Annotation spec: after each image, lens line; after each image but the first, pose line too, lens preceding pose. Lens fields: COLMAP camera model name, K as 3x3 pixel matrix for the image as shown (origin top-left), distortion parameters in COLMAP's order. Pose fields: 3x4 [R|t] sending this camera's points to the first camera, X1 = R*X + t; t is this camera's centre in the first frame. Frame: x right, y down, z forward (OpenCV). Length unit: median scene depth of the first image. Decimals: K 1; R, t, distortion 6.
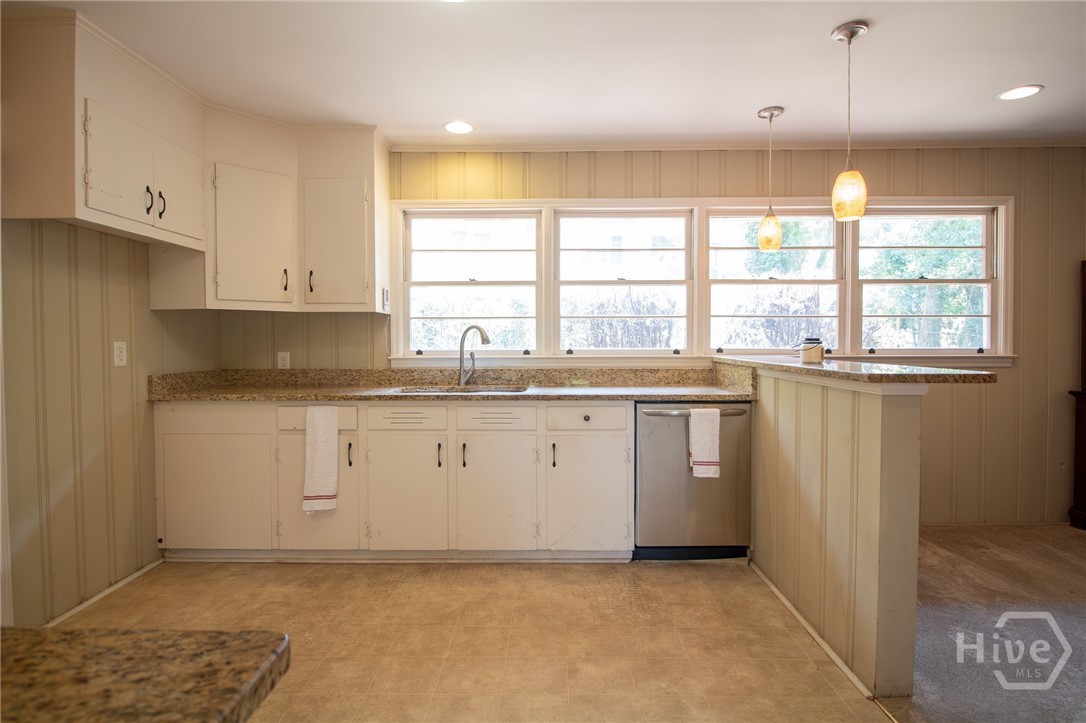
lens RADIAL K [[573.6, 0, 544.2], [0, 573.6, 352.1], [0, 0, 1]] dist [-0.001002, -0.001786]
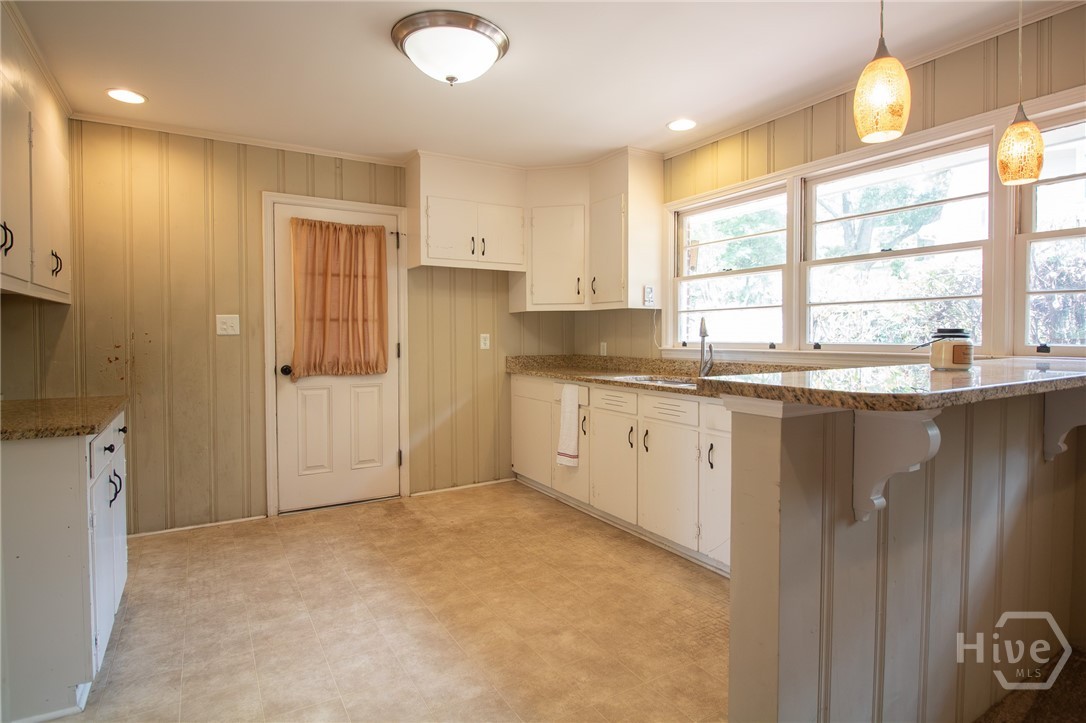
lens RADIAL K [[579.9, 0, 540.2], [0, 579.9, 351.4], [0, 0, 1]] dist [0.005940, -0.014550]
pose [[0.512840, 0.025947, -0.858092, 0.674820], [-0.015542, 0.999660, 0.020939, -0.005448], [0.858343, 0.002598, 0.513069, 0.275561]]
